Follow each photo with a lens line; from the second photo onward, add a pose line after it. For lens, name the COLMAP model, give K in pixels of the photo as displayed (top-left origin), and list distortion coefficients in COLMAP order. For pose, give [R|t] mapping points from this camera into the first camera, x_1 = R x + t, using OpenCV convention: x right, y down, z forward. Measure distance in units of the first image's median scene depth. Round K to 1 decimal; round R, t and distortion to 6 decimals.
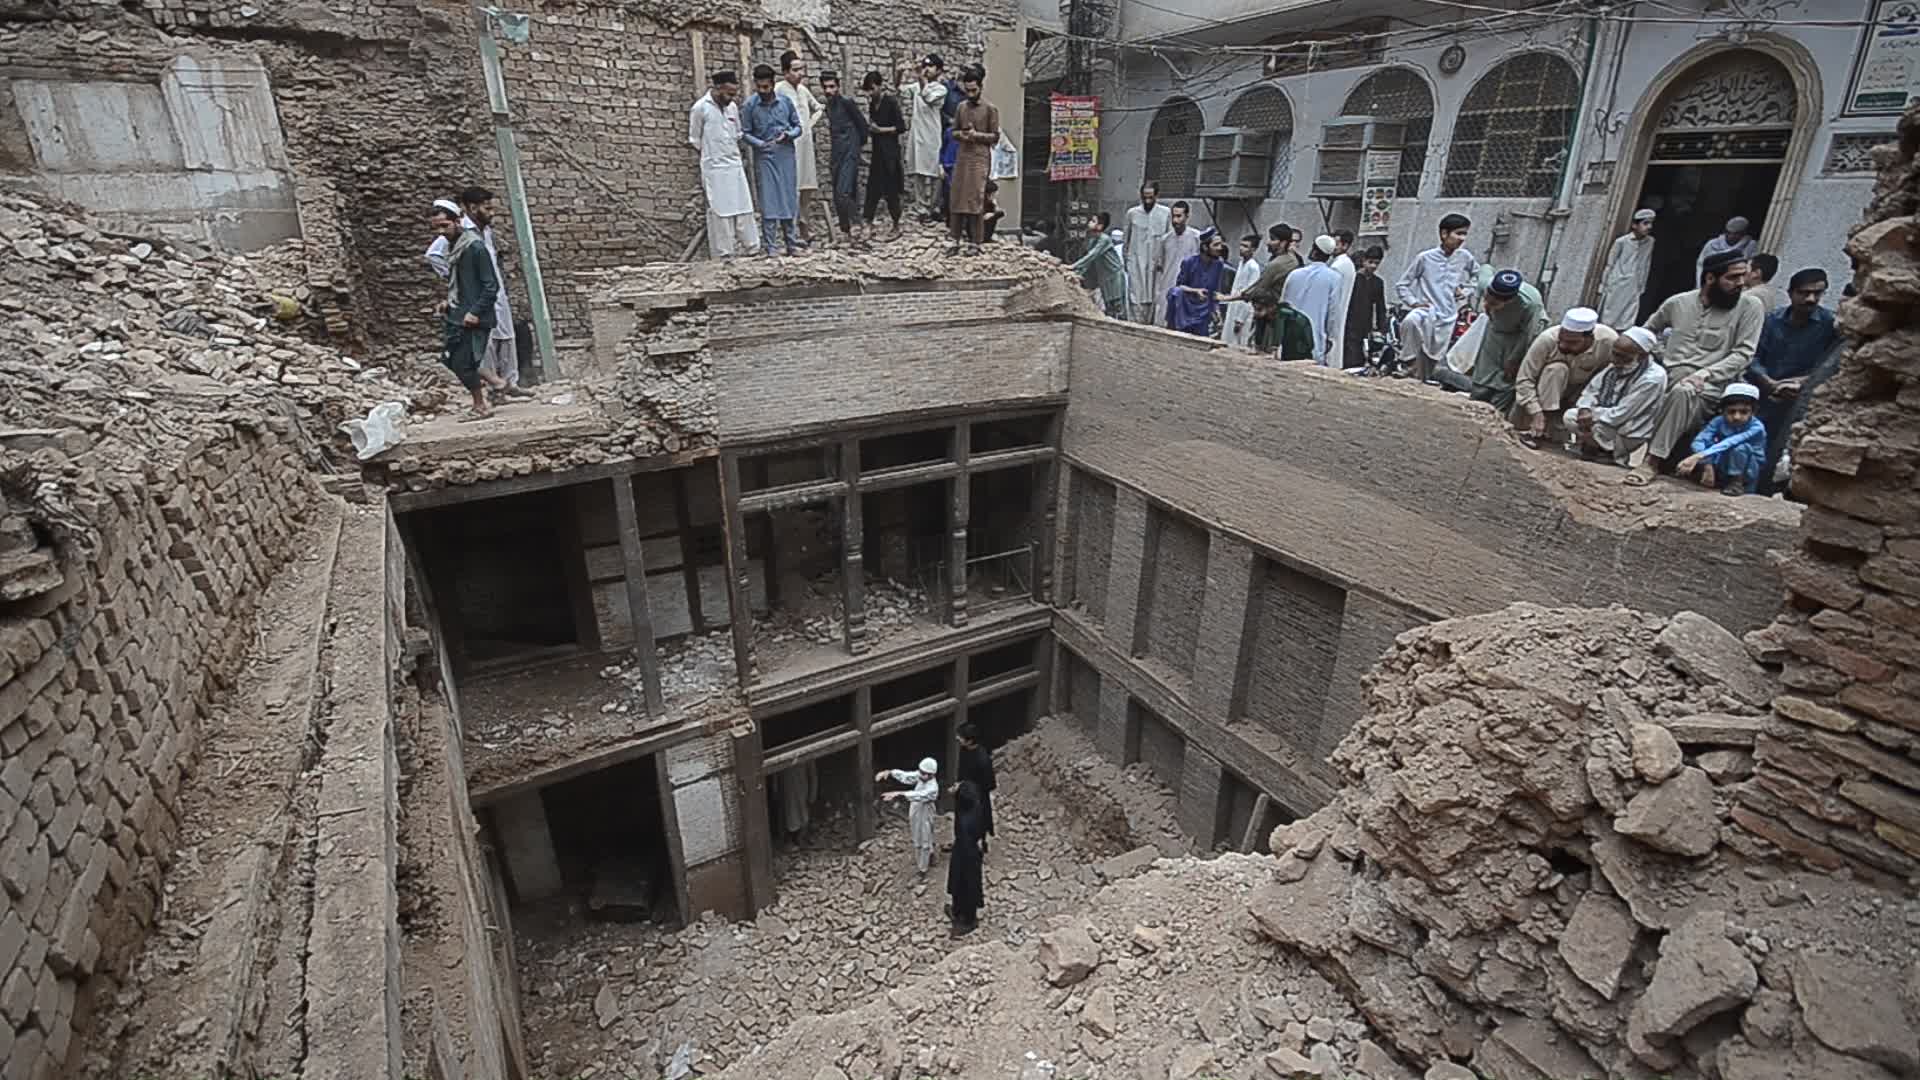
lens RADIAL K [[851.4, 0, 966.3], [0, 851.4, 551.8], [0, 0, 1]] dist [0.008565, -0.010766]
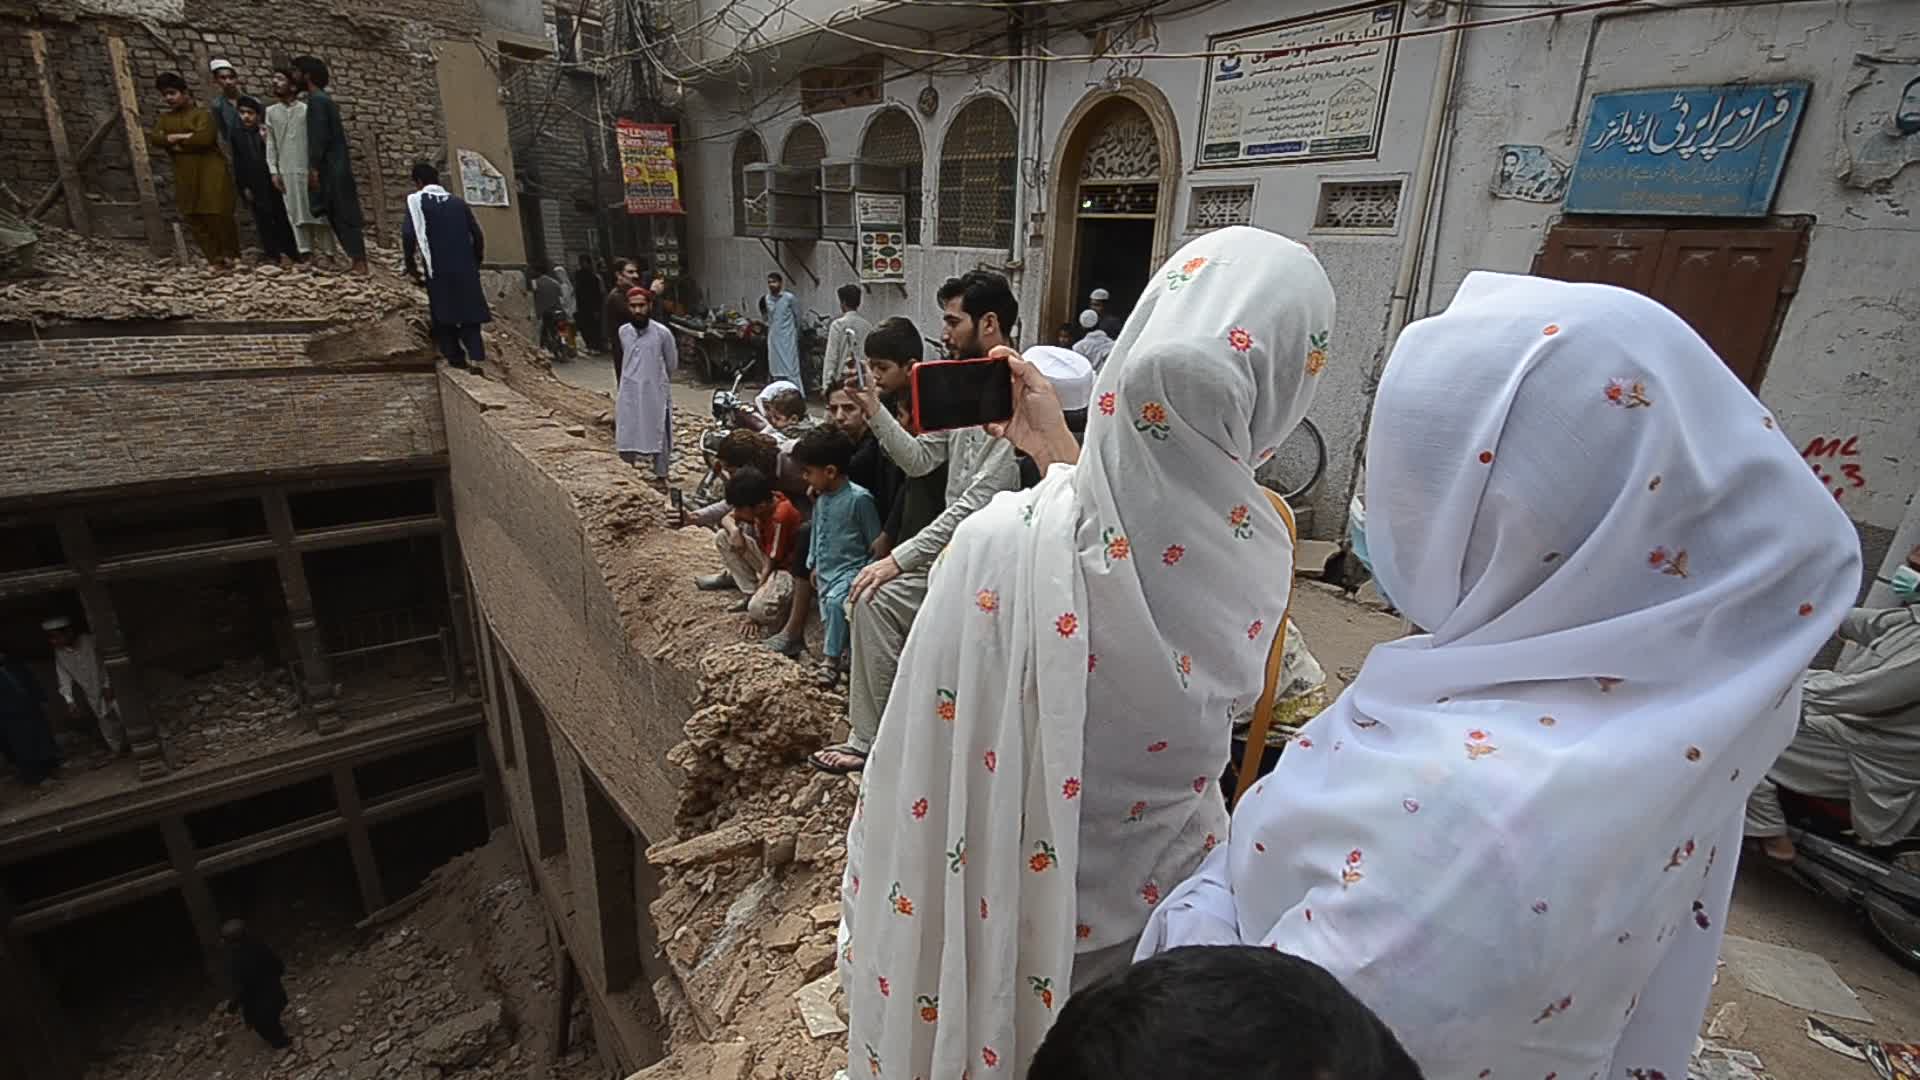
lens RADIAL K [[851.4, 0, 966.3], [0, 851.4, 551.8], [0, 0, 1]] dist [0.008565, -0.010766]
pose [[0.990426, -0.012644, 0.137467, 0.561178], [0.017919, 0.999147, -0.037204, -0.052988], [-0.136879, 0.039311, 0.989807, 0.098519]]
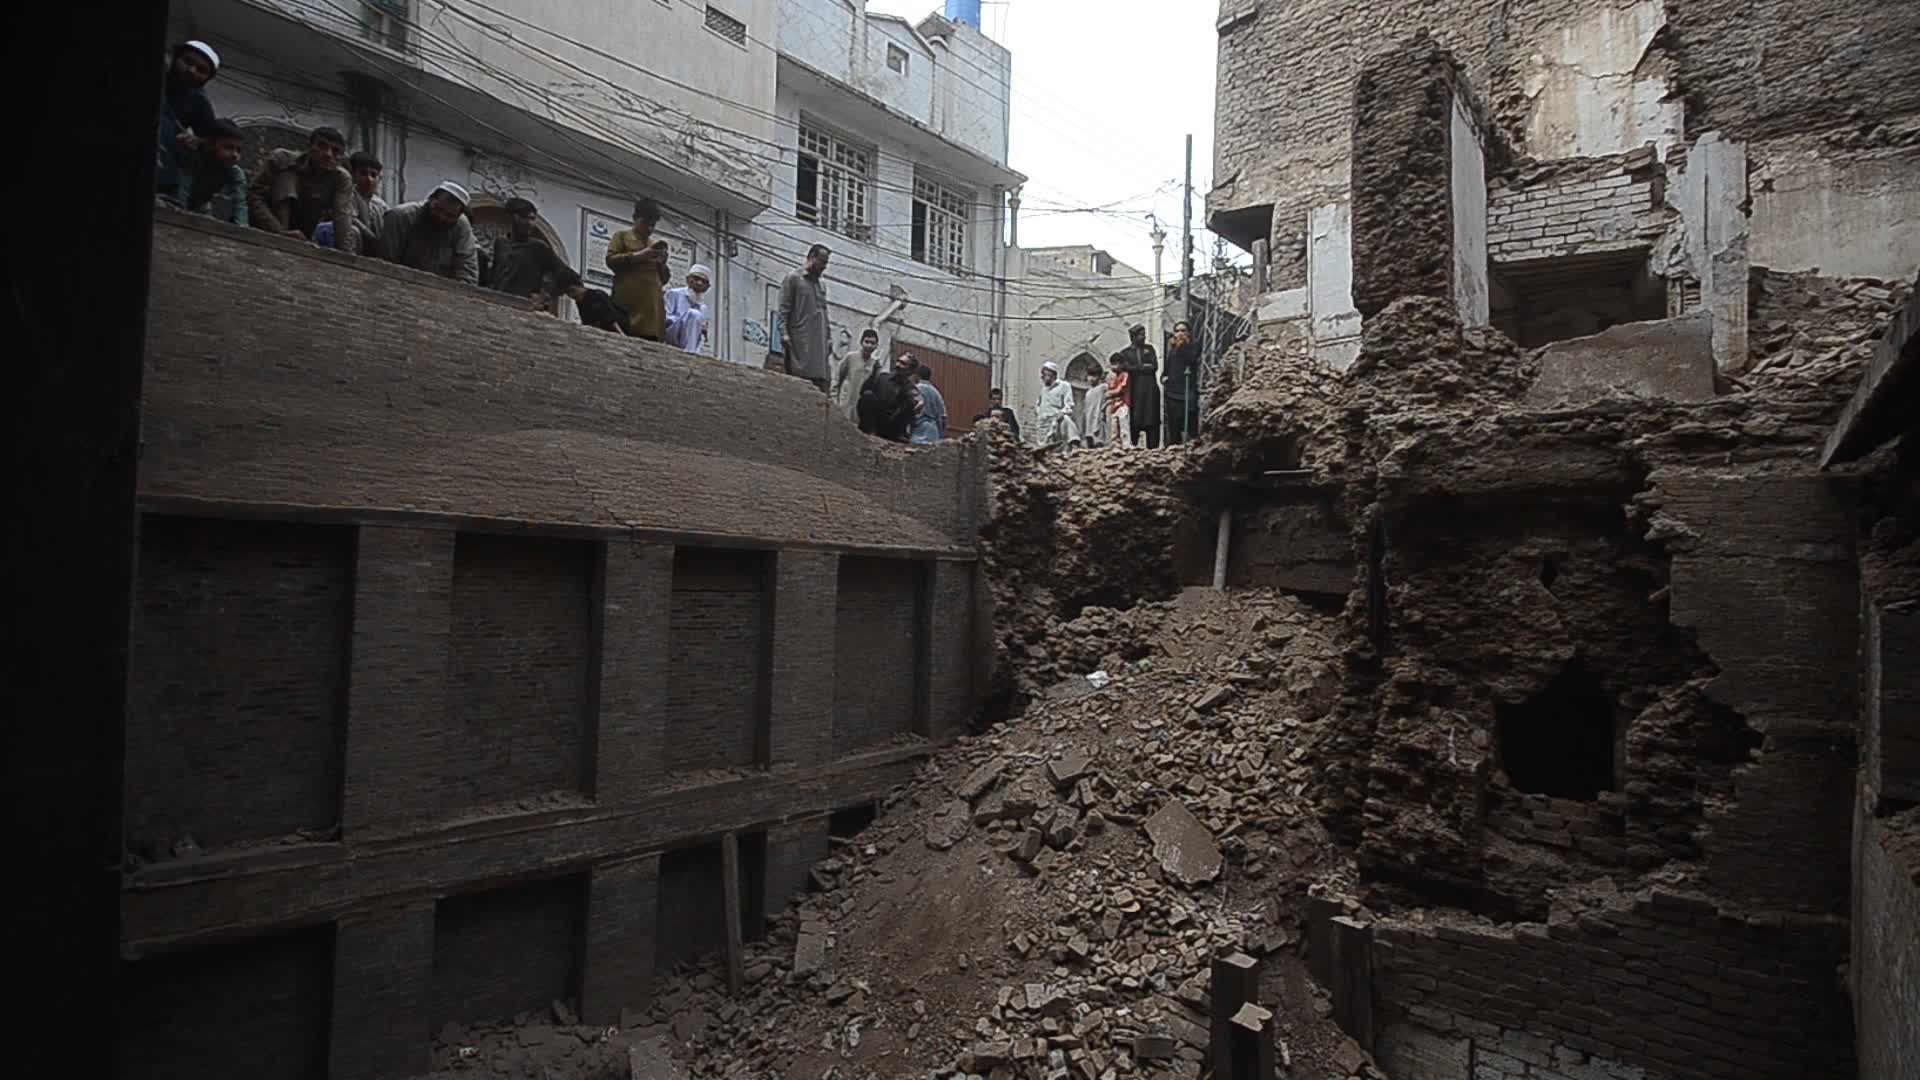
lens RADIAL K [[851.4, 0, 966.3], [0, 851.4, 551.8], [0, 0, 1]] dist [0.008565, -0.010766]
pose [[-0.281818, 0.022606, 0.959202, -0.479429], [0.342316, 0.936299, 0.078508, 0.032180], [-0.896325, 0.350475, -0.271604, 0.822274]]
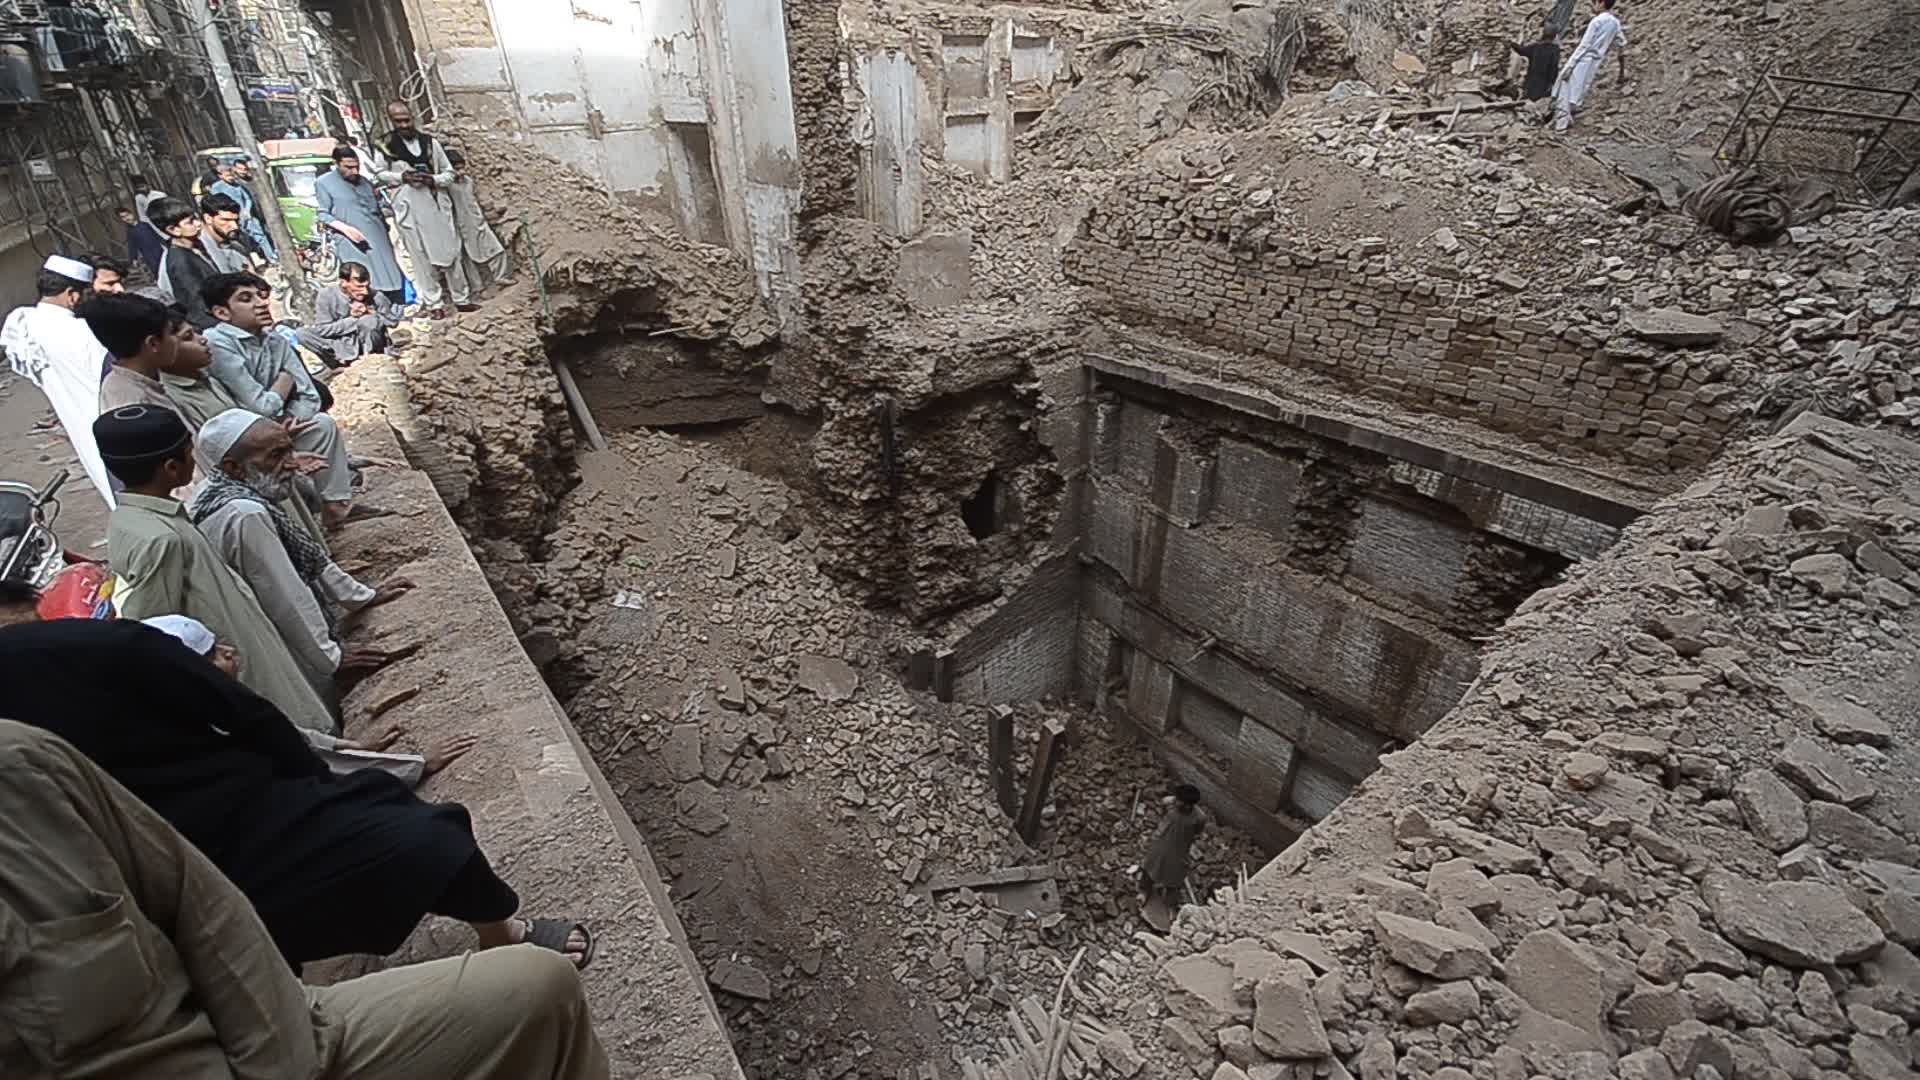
lens RADIAL K [[851.4, 0, 966.3], [0, 851.4, 551.8], [0, 0, 1]] dist [0.008565, -0.010766]
pose [[-0.990809, 0.066520, -0.117779, 0.147743], [-0.052892, 0.610869, 0.789963, -0.510281], [0.124495, 0.788932, -0.601737, 1.053163]]
